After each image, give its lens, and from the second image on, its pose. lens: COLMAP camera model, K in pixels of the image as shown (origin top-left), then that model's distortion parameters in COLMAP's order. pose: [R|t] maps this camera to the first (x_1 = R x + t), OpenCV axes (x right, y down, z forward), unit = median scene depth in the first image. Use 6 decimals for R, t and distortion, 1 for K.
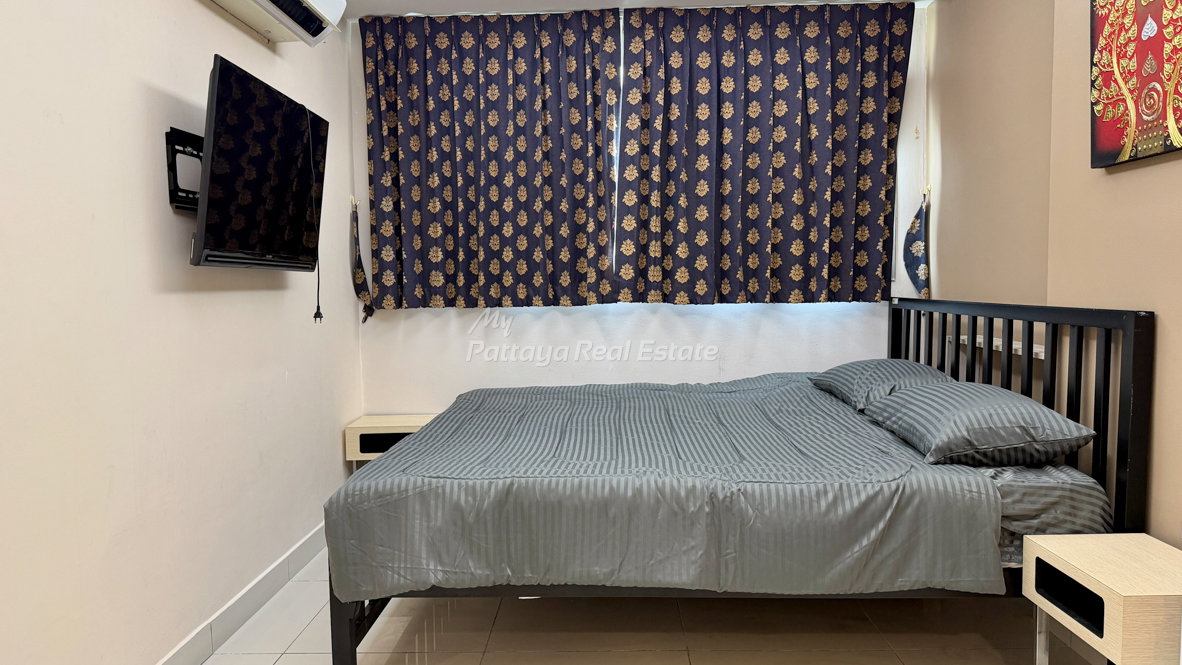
lens RADIAL K [[869.6, 0, 588.5], [0, 869.6, 331.1], [0, 0, 1]] dist [0.007611, 0.001018]
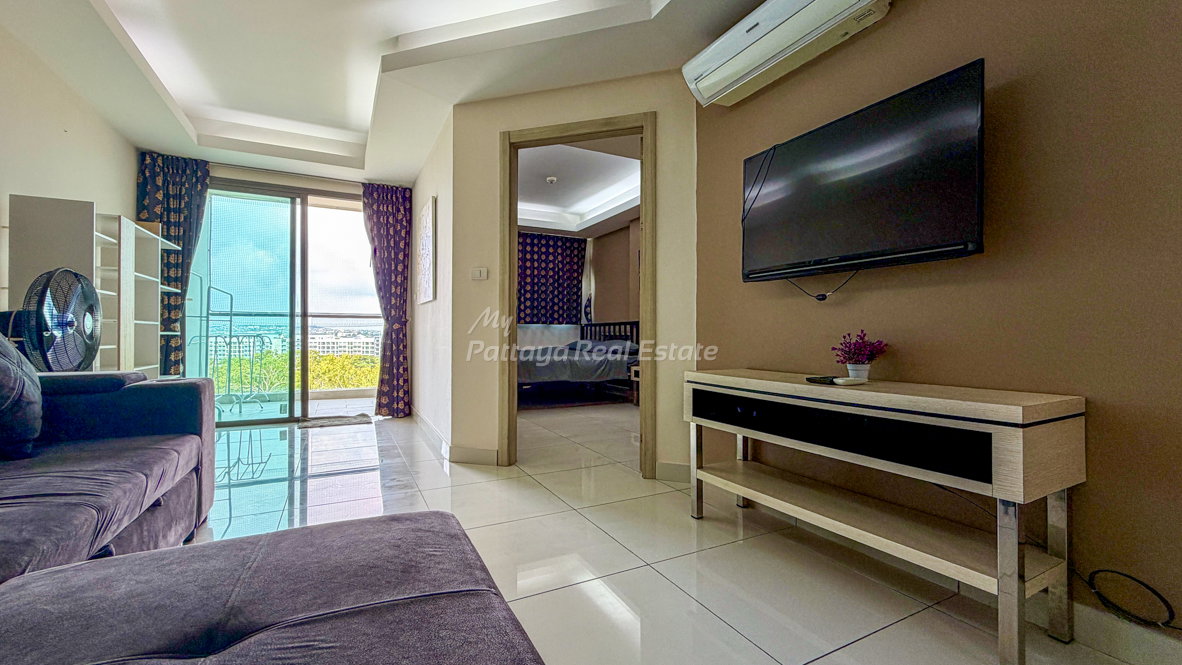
lens RADIAL K [[472.6, 0, 591.2], [0, 472.6, 335.4], [0, 0, 1]] dist [0.000129, 0.000056]
pose [[0.873576, 0.019743, 0.486287, -0.505508], [0.015418, 0.997553, -0.068197, 0.130577], [-0.486444, 0.067073, 0.871134, -0.604932]]
